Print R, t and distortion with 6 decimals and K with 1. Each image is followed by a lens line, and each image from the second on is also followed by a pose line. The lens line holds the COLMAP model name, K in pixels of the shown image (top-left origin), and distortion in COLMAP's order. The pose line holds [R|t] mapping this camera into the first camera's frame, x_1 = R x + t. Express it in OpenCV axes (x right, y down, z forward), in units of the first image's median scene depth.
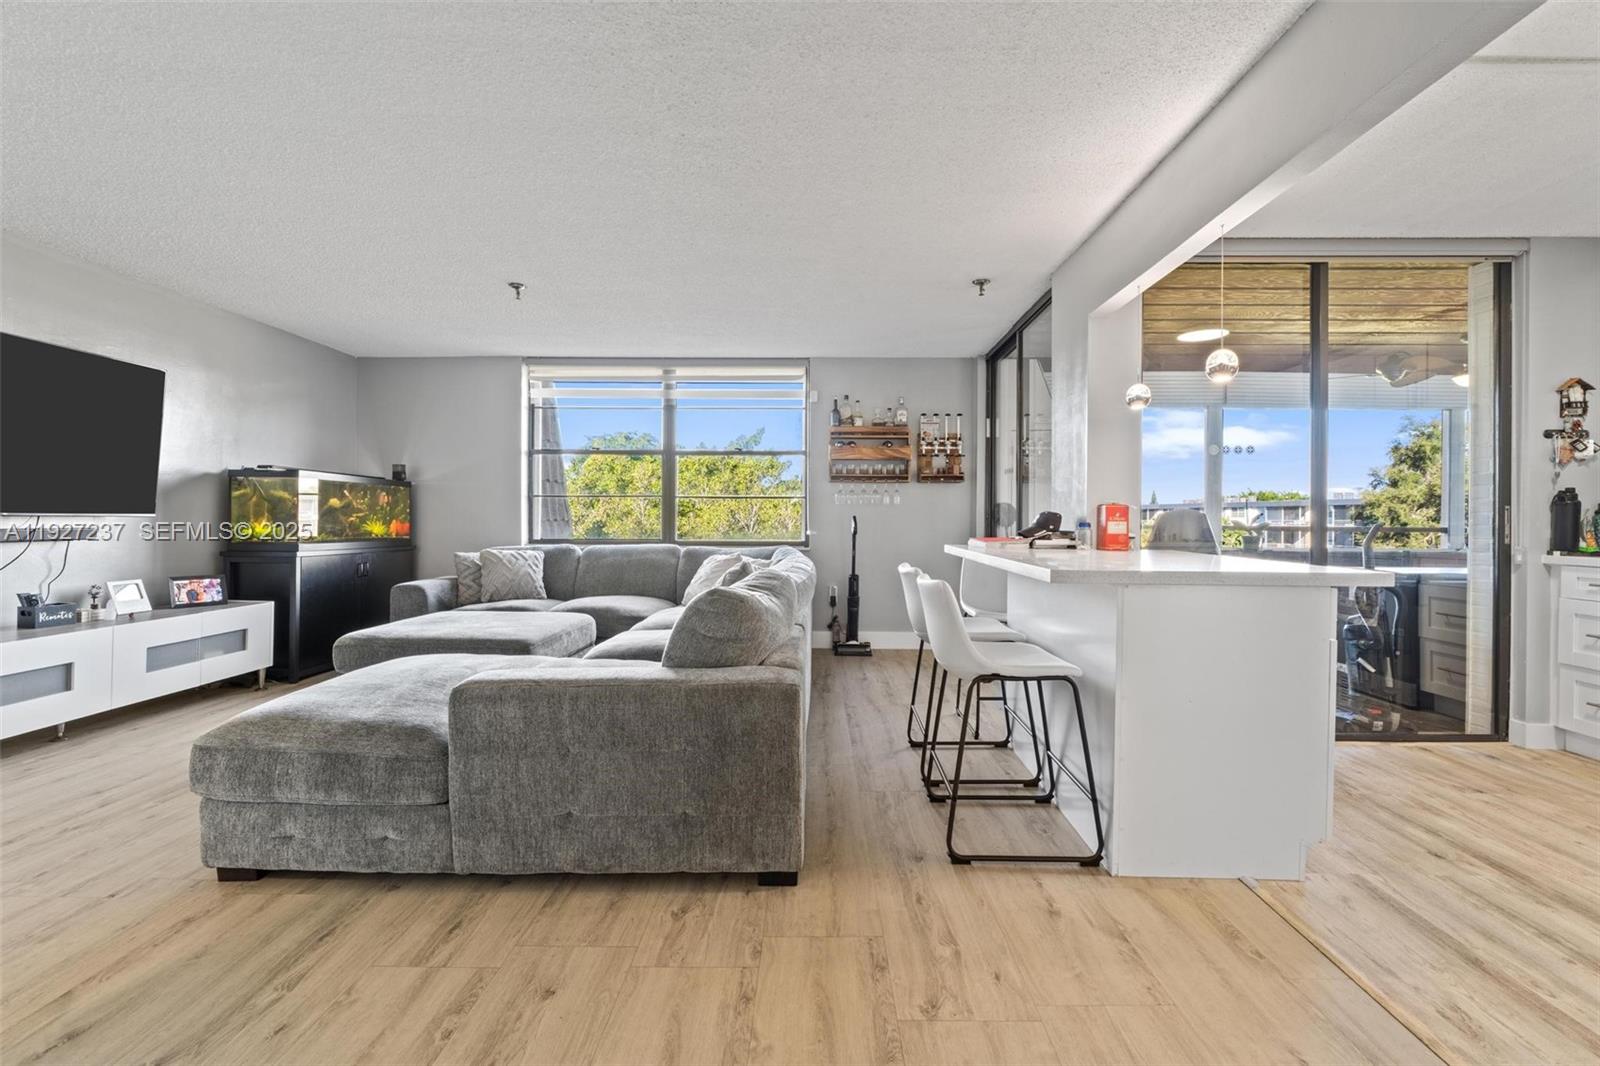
lens RADIAL K [[686.6, 0, 815.6], [0, 686.6, 521.1], [0, 0, 1]] dist [-0.002308, -0.000914]
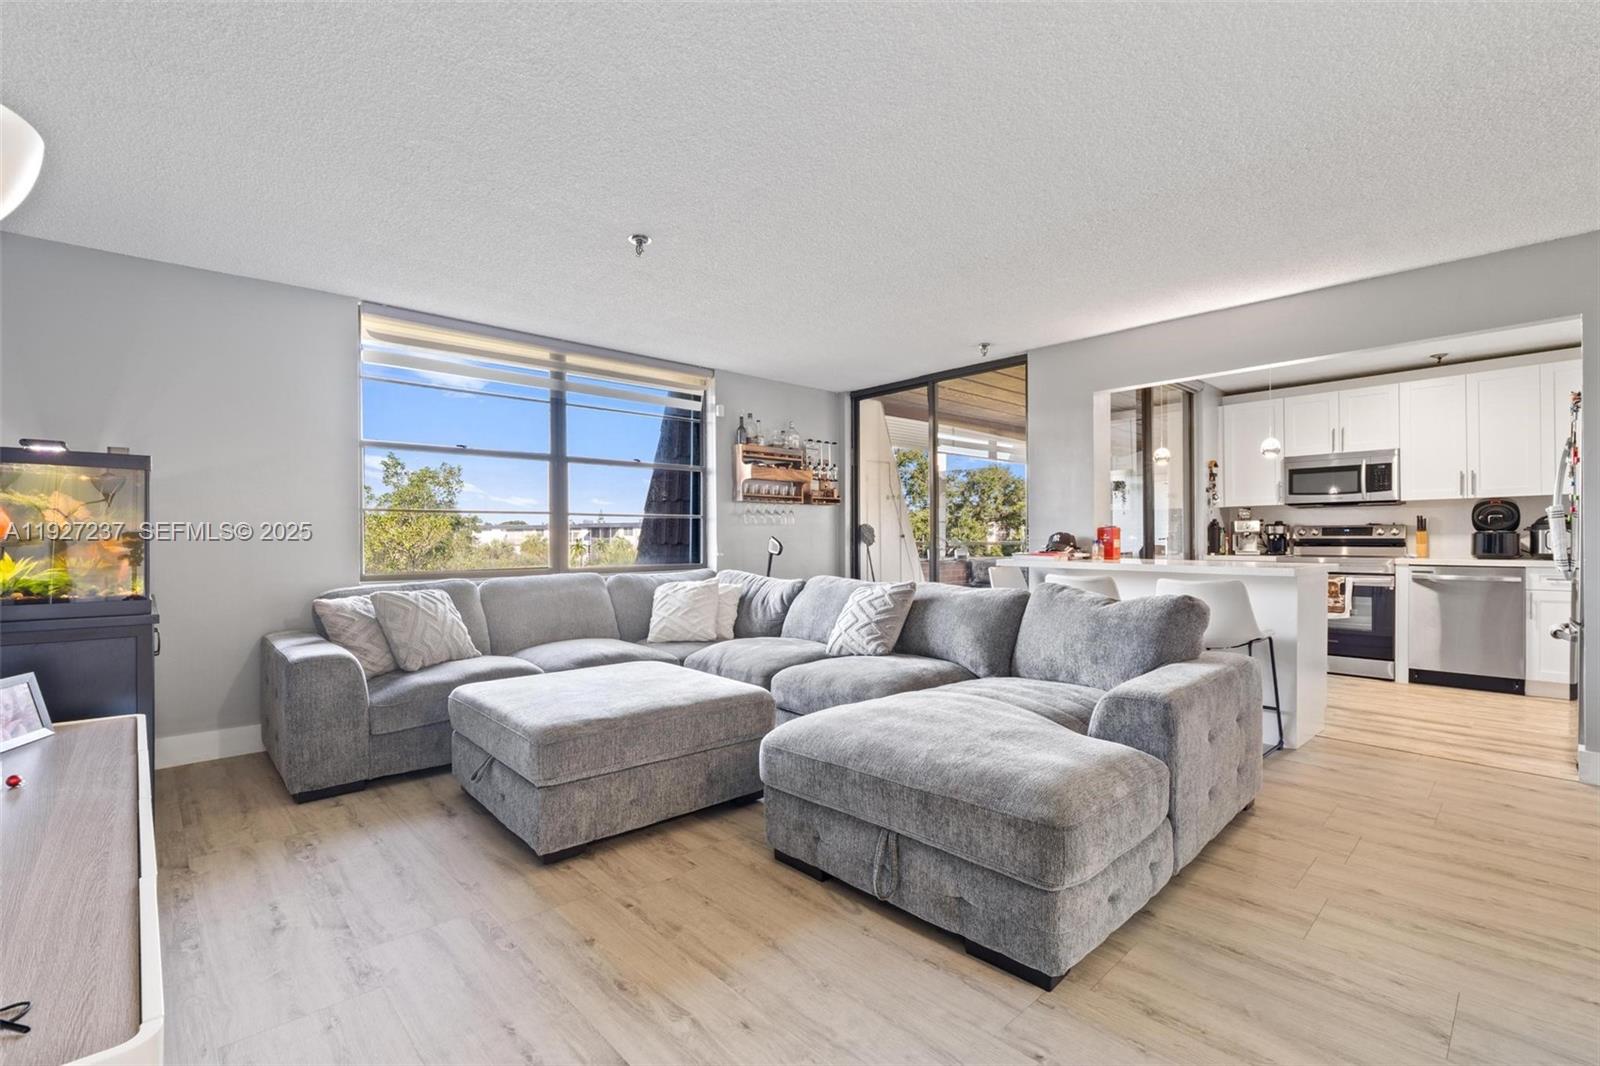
lens RADIAL K [[686.6, 0, 815.8], [0, 686.6, 542.5], [0, 0, 1]] dist [-0.002308, -0.000914]
pose [[0.732797, -0.011779, 0.680345, -0.977753], [0.008654, 0.999931, 0.007992, -0.008301], [-0.680392, 0.000031, 0.732848, 0.353820]]
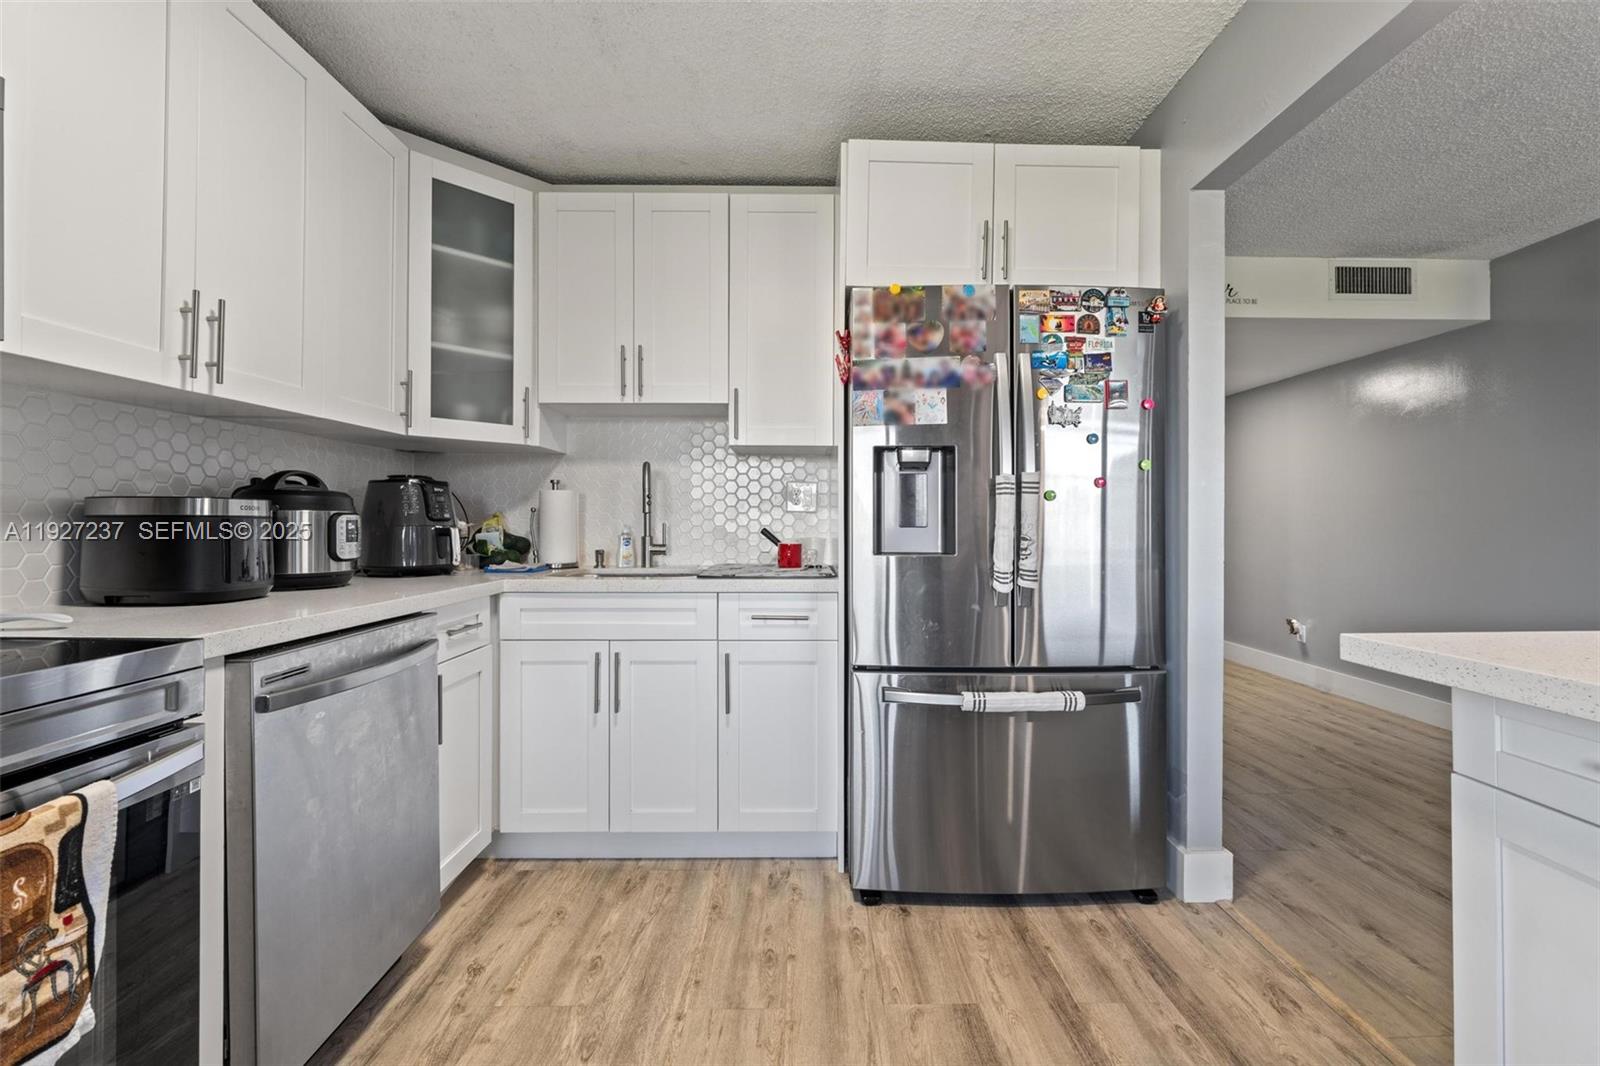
lens RADIAL K [[686.6, 0, 805.1], [0, 686.6, 521.1], [0, 0, 1]] dist [-0.002308, -0.000914]
pose [[-0.999814, -0.006090, -0.018316, 0.769068], [-0.006059, 0.999980, -0.001771, -0.003527], [0.018326, -0.001660, -0.999831, 0.923870]]
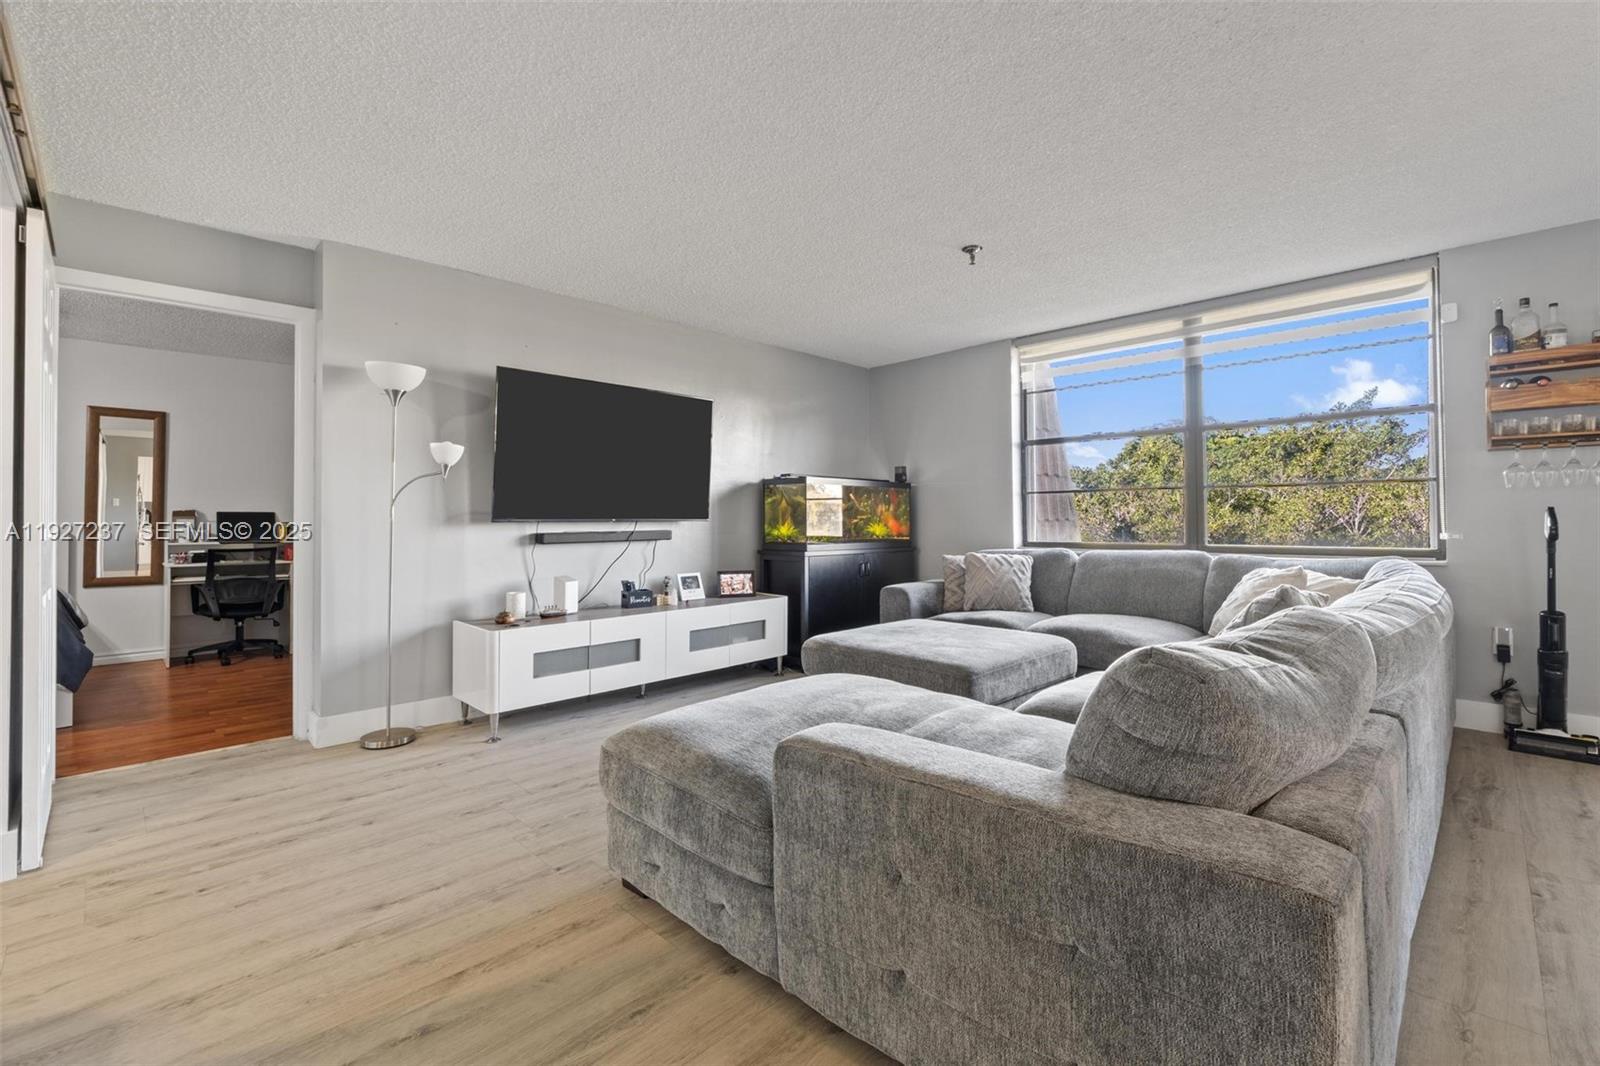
lens RADIAL K [[686.6, 0, 822.2], [0, 686.6, 510.1], [0, 0, 1]] dist [-0.002308, -0.000914]
pose [[0.716664, -0.019822, -0.697137, 0.031447], [0.010500, 0.999789, -0.017633, -0.002274], [0.697340, 0.005317, 0.716721, 0.296469]]
